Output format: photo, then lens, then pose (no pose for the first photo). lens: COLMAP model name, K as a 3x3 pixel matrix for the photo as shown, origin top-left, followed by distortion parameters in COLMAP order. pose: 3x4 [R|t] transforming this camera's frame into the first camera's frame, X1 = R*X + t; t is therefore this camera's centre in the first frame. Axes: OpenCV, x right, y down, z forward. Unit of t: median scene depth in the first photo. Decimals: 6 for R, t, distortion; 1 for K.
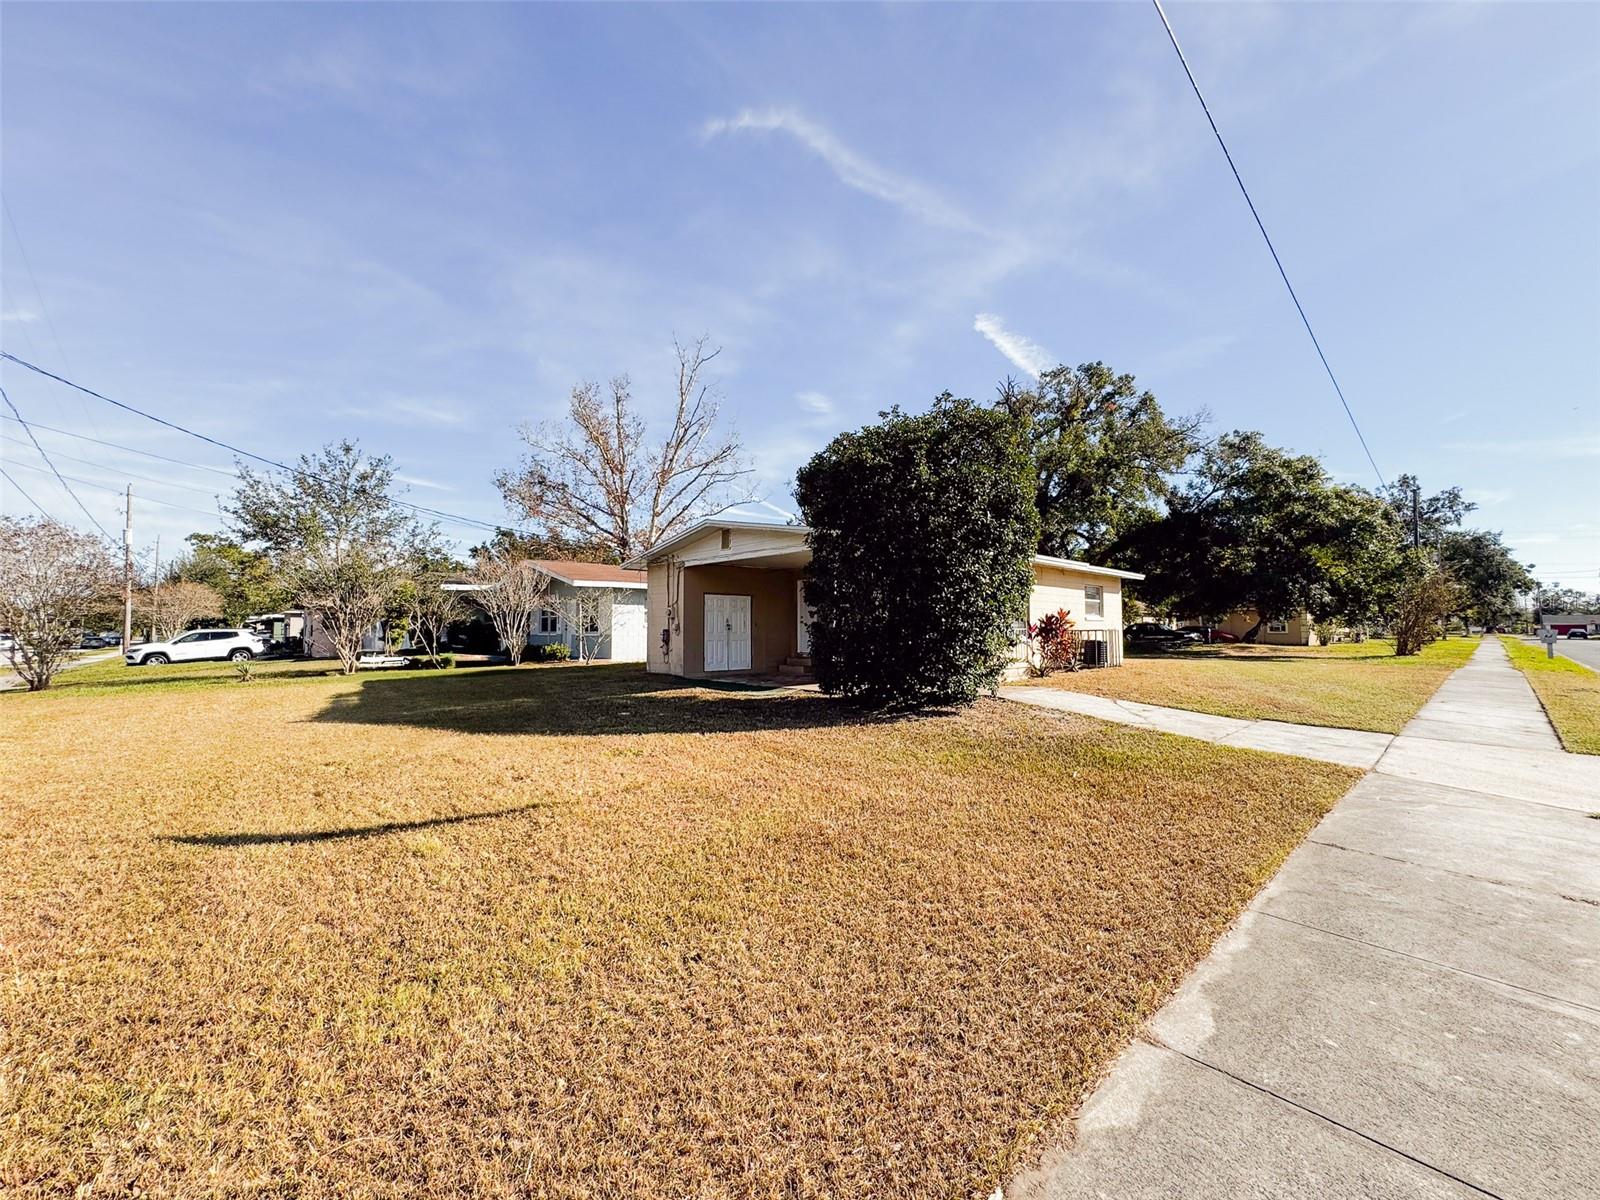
lens RADIAL K [[633.0, 0, 777.2], [0, 633.0, 600.3], [0, 0, 1]] dist [0.001496, -0.000181]
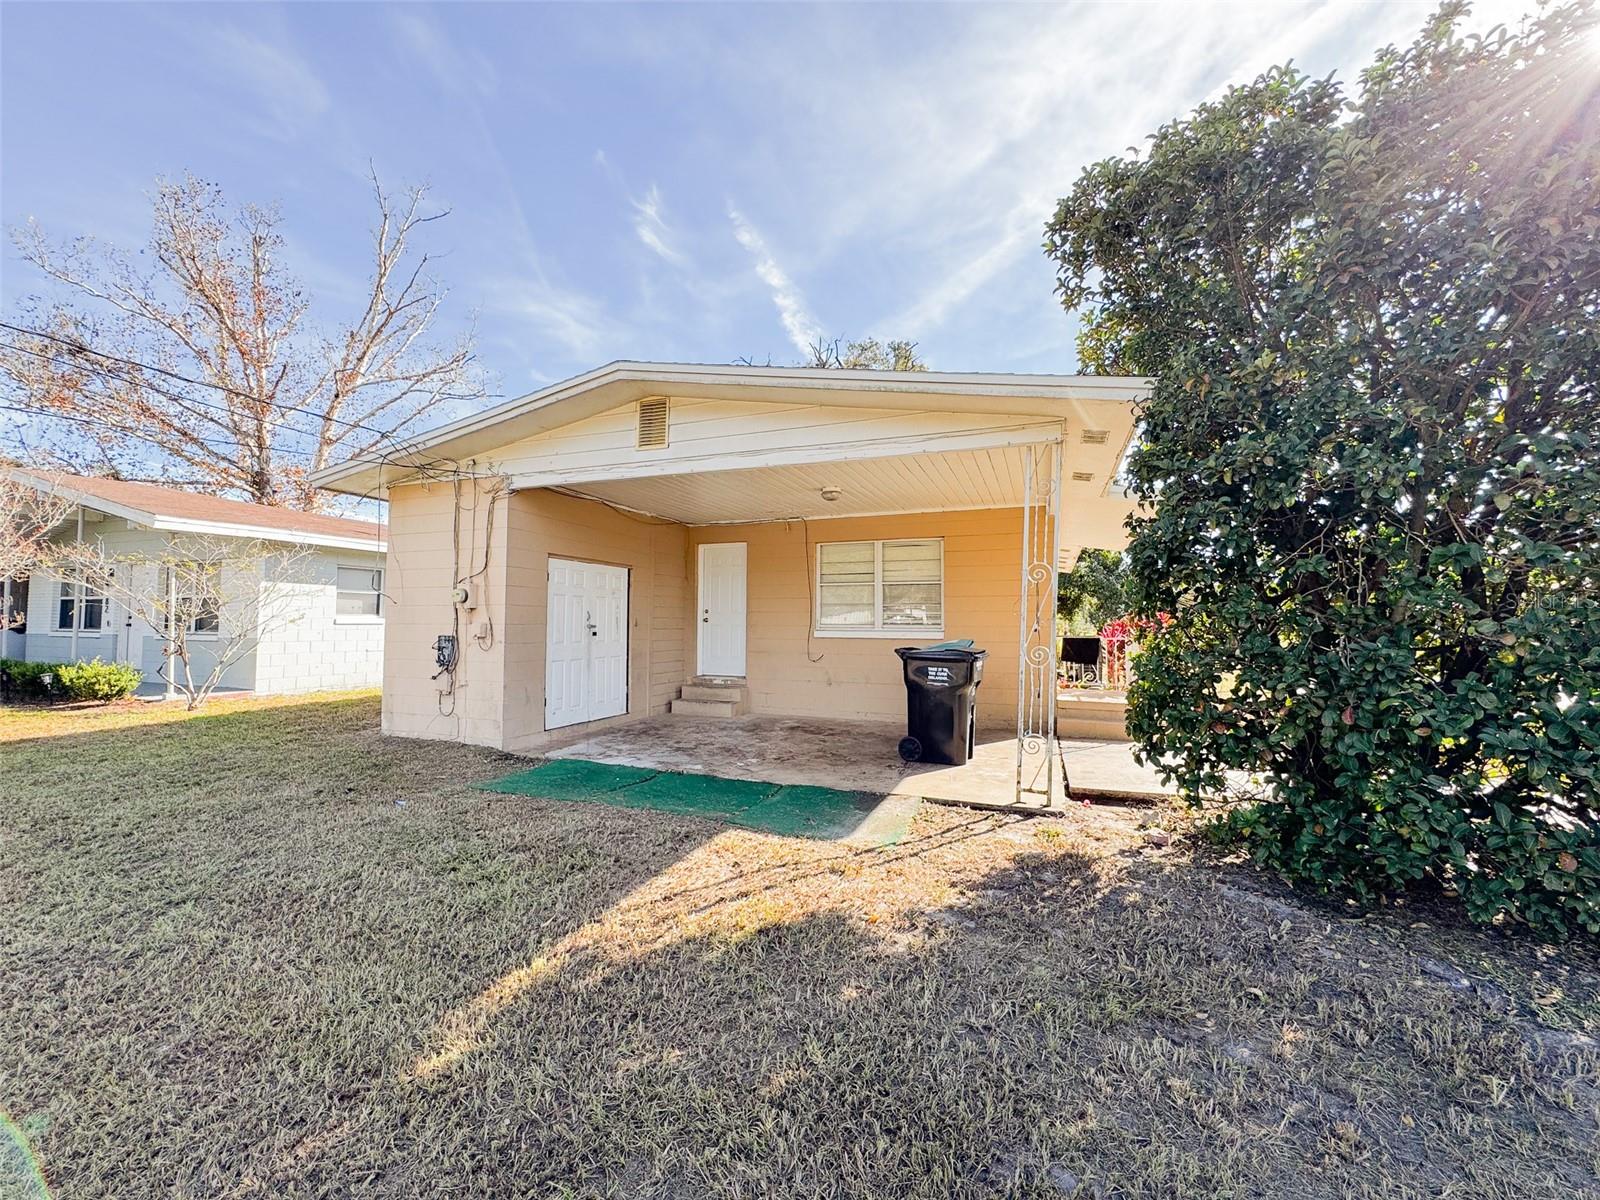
lens RADIAL K [[633.0, 0, 765.6], [0, 633.0, 597.9], [0, 0, 1]] dist [0.001496, -0.000181]
pose [[0.892727, 0.031312, 0.449508, -0.135056], [-0.033638, 0.999430, -0.002814, 0.011524], [-0.449340, -0.012608, 0.893272, 0.402540]]
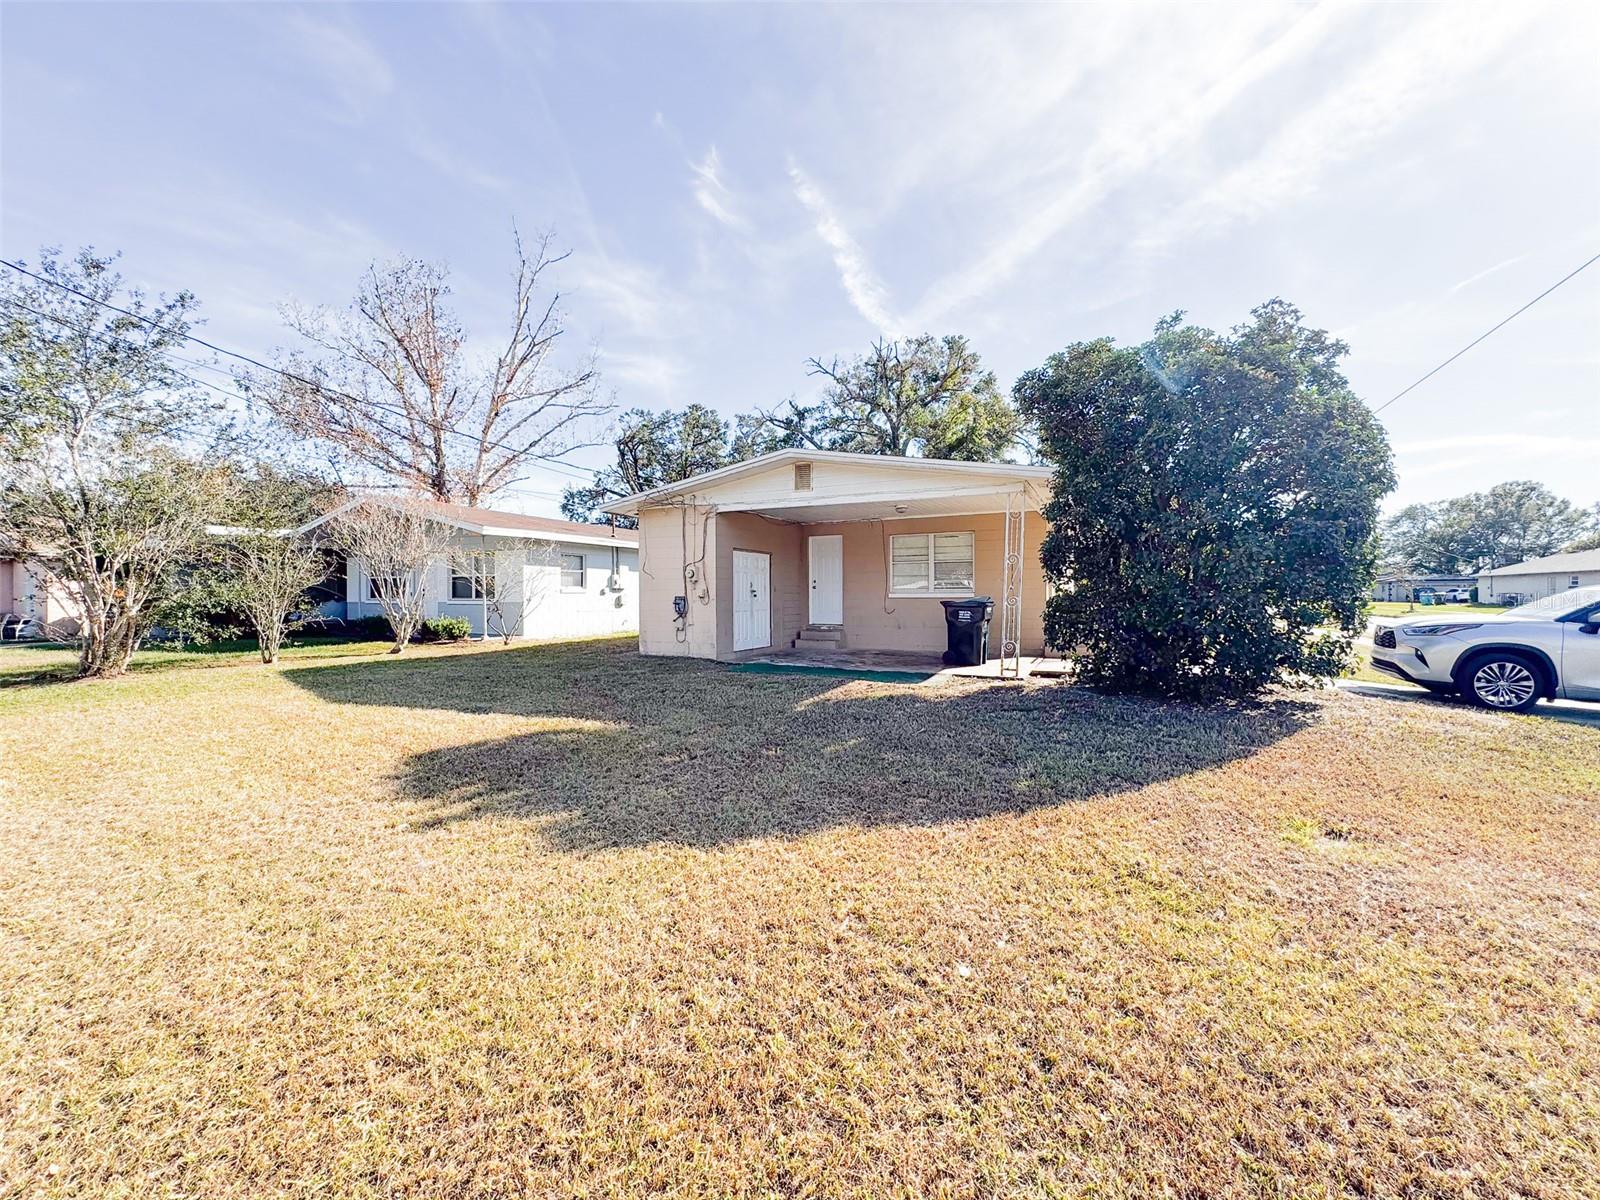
lens RADIAL K [[633.0, 0, 767.7], [0, 633.0, 620.0], [0, 0, 1]] dist [0.001496, -0.000181]
pose [[0.931106, -0.012539, 0.364534, -0.269215], [-0.018420, 0.996517, 0.081327, 0.008487], [-0.364284, -0.082439, 0.927632, 0.205830]]
